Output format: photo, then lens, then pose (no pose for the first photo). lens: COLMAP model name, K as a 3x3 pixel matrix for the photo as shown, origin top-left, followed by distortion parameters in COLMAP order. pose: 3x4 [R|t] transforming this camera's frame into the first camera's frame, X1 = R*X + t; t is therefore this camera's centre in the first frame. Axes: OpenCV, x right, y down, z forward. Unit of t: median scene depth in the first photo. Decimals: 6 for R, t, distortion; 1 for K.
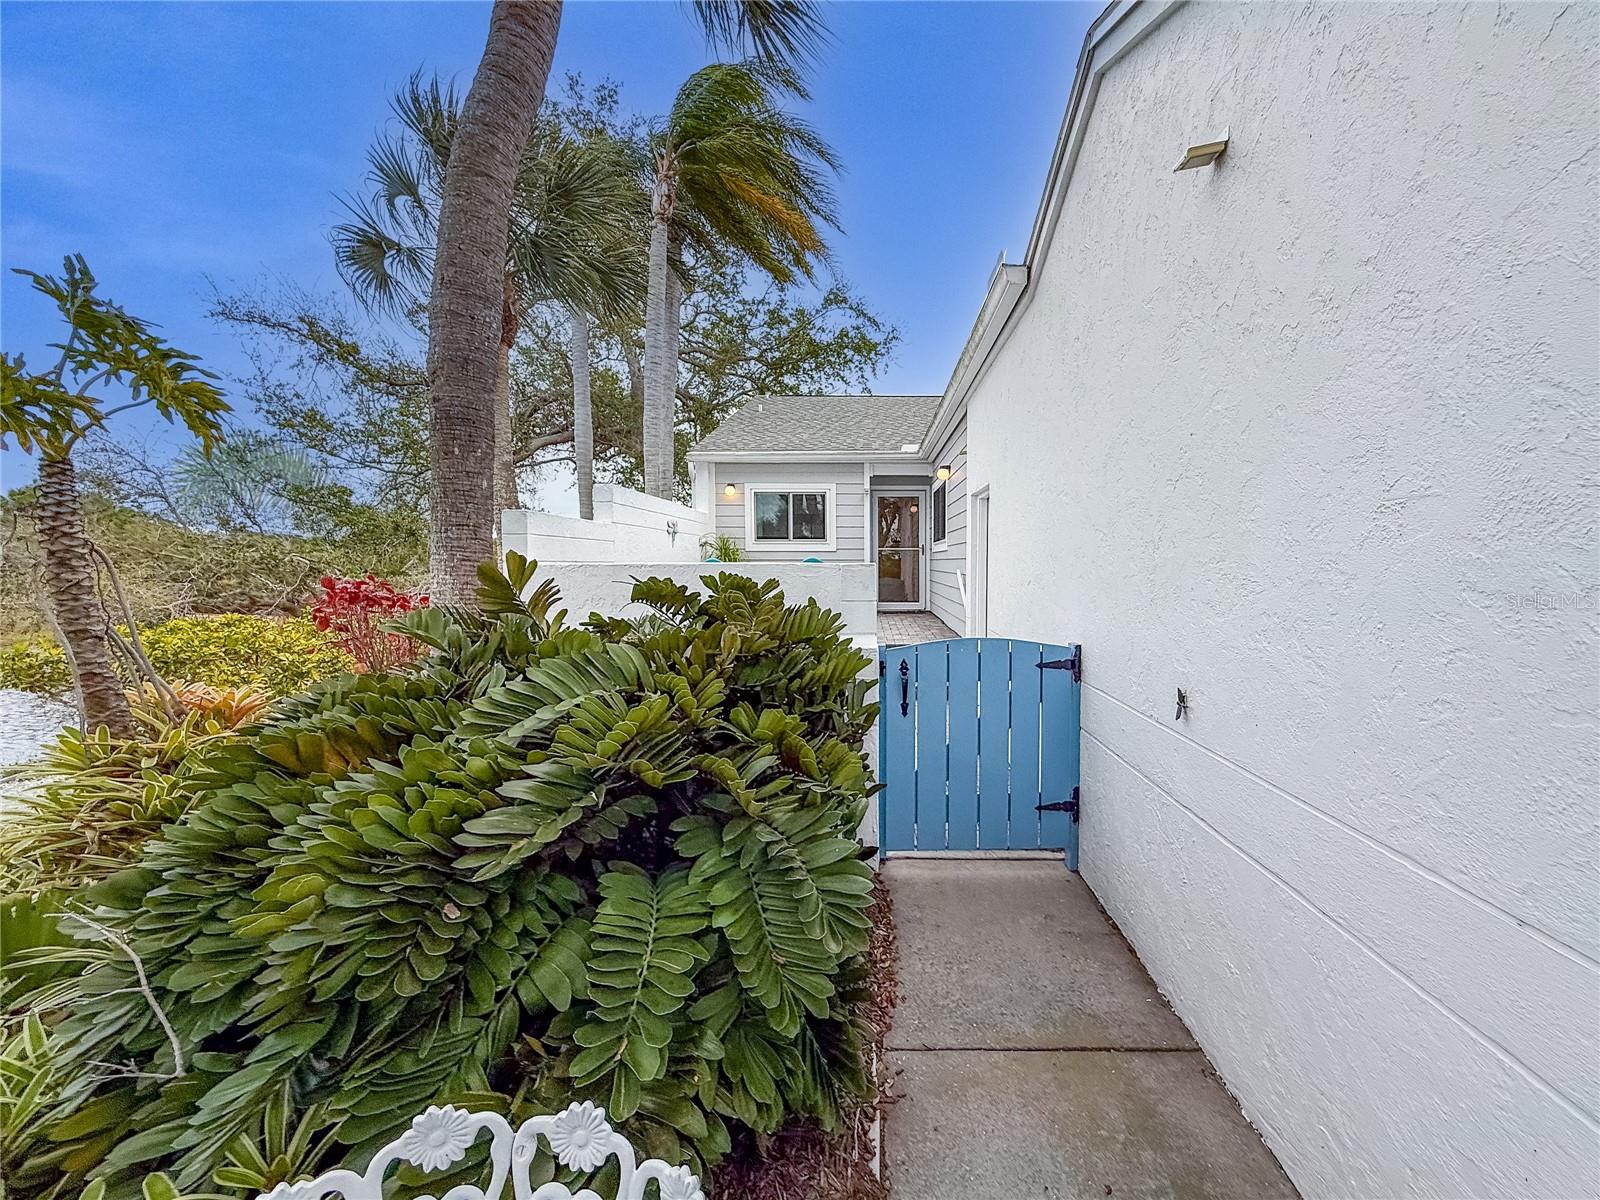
lens RADIAL K [[626.0, 0, 800.0], [0, 626.0, 600.0], [0, 0, 1]] dist [0.000756, -0.000186]
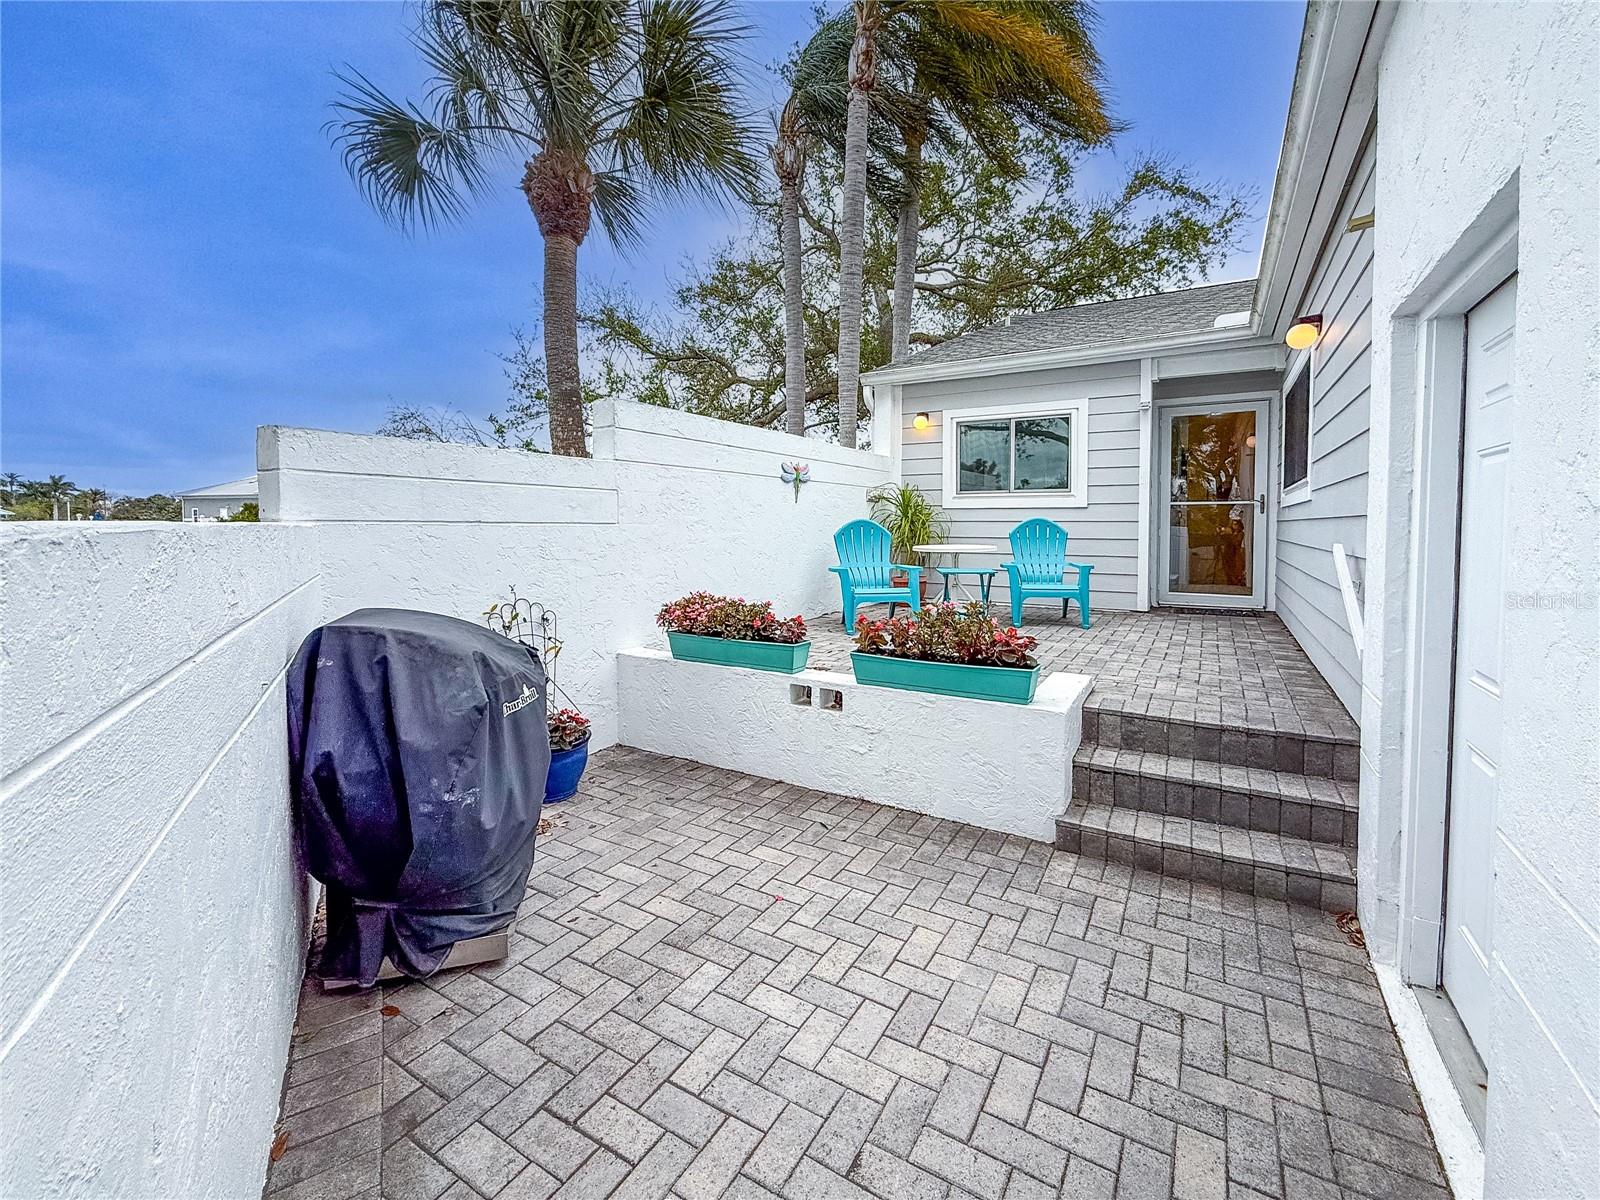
lens RADIAL K [[605.9, 0, 797.2], [0, 605.9, 547.7], [0, 0, 1]] dist [-0.000009, -0.000017]
pose [[0.882428, 0.023081, -0.469880, 0.087521], [-0.033395, 0.999349, -0.013626, -0.020236], [0.469260, 0.027715, 0.882625, 0.335414]]
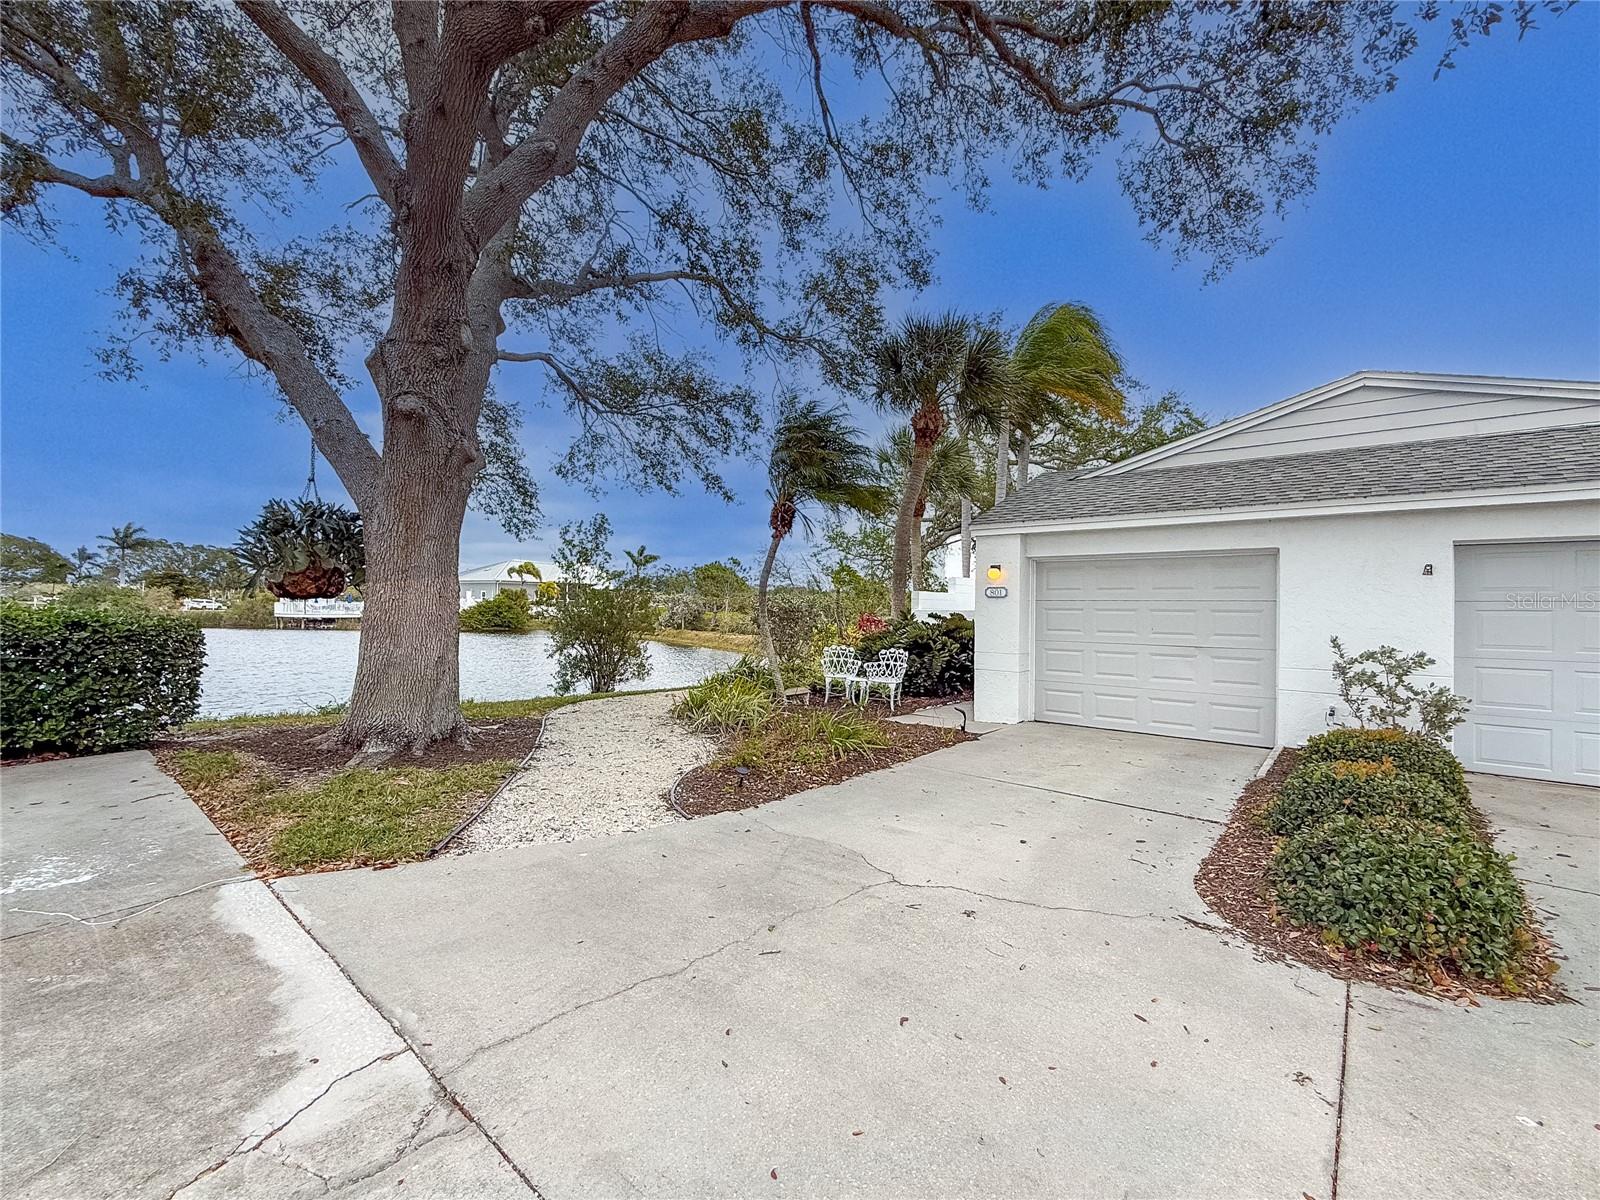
lens RADIAL K [[626.0, 0, 800.0], [0, 626.0, 600.0], [0, 0, 1]] dist [0.000756, -0.000186]
pose [[0.787335, 0.008451, -0.616468, 0.475278], [-0.051712, 0.997288, -0.052373, 0.041839], [0.614353, 0.073114, 0.785636, -0.840685]]
